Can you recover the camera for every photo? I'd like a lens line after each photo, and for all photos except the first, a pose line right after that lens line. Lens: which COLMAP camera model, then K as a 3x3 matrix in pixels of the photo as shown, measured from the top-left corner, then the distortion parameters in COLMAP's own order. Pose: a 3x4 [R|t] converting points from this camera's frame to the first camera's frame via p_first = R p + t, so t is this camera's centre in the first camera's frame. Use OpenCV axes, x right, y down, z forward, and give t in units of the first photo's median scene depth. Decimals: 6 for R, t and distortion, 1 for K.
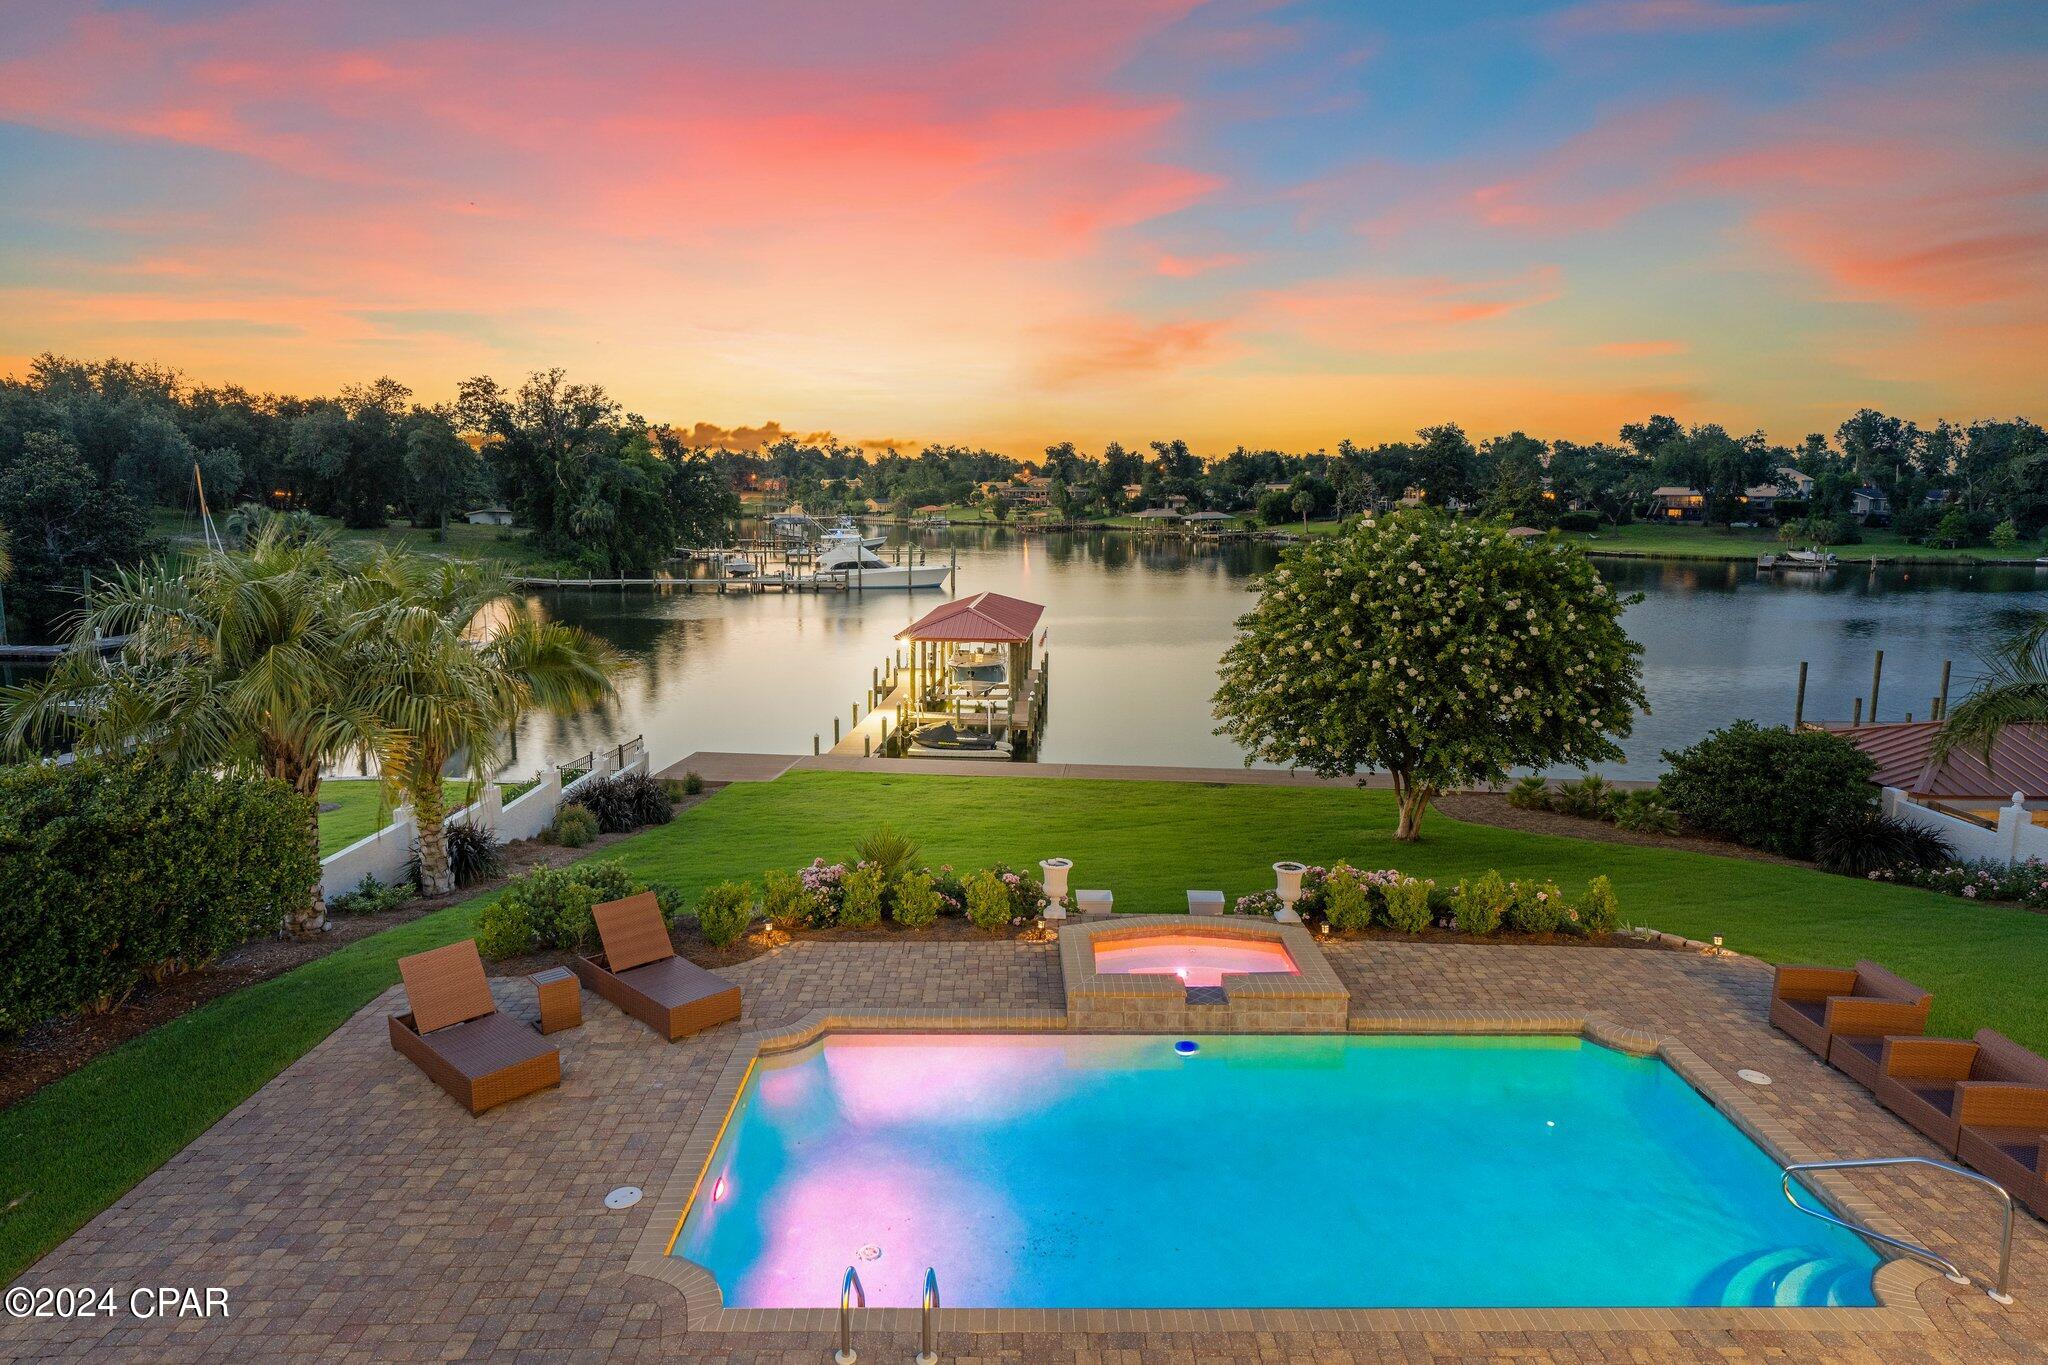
lens RADIAL K [[1268.9, 0, 1028.0], [0, 1268.9, 653.1], [0, 0, 1]] dist [0.001476, 0.000003]
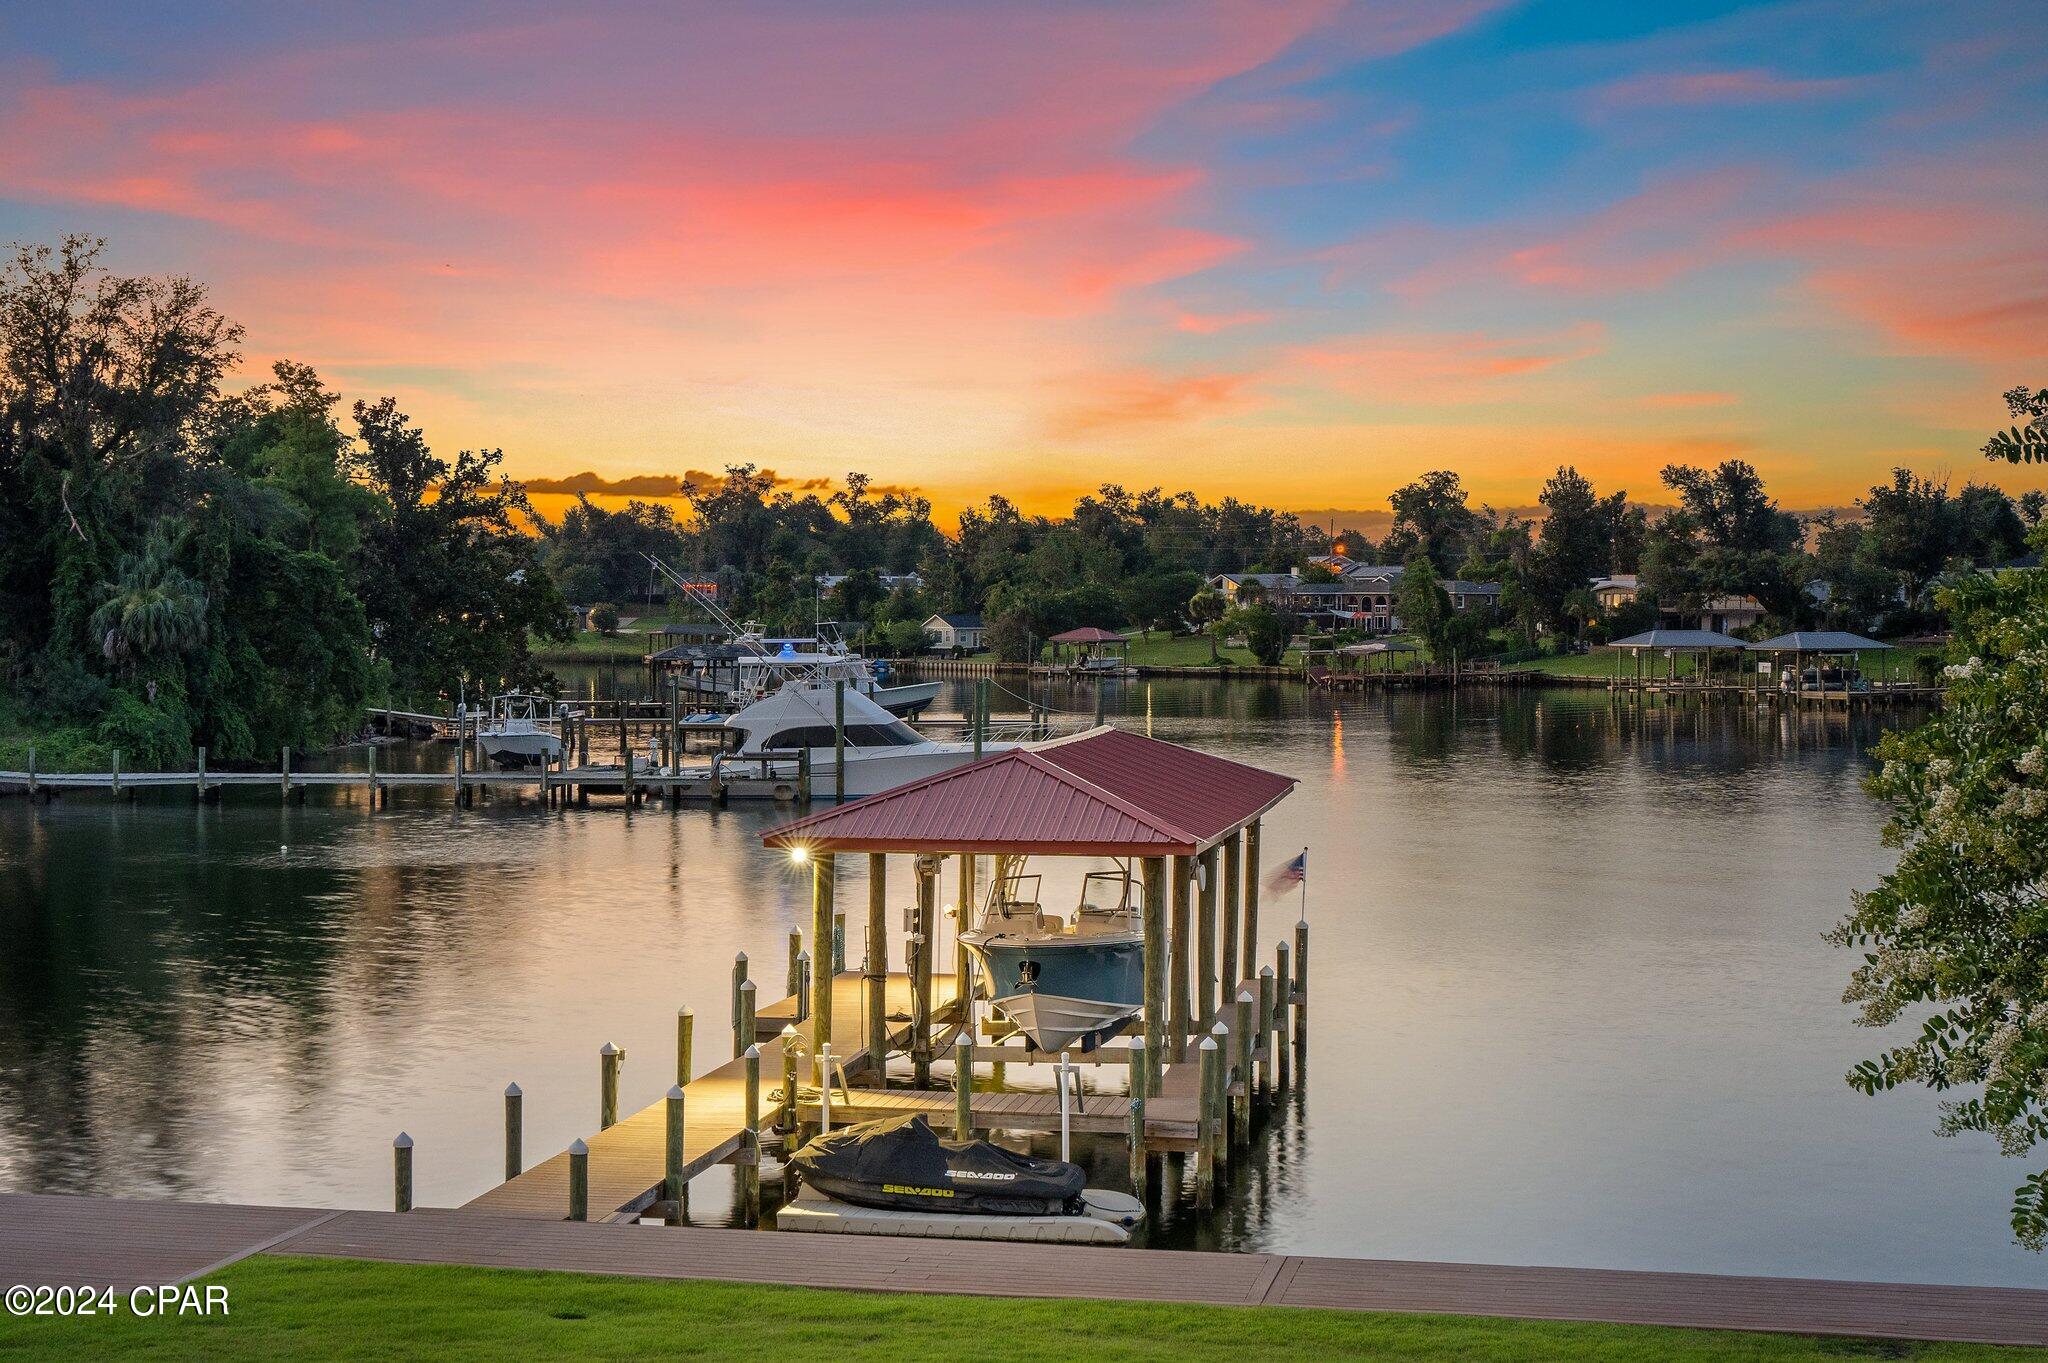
lens RADIAL K [[3062.2, 0, 1024.0], [0, 3062.2, 681.5], [0, 0, 1]] dist [0.019584, -0.058368]
pose [[0.993522, -0.003938, -0.113575, 0.018626], [-0.009406, 0.993121, -0.116717, 0.016524], [0.113254, 0.117029, 0.986650, 0.132170]]
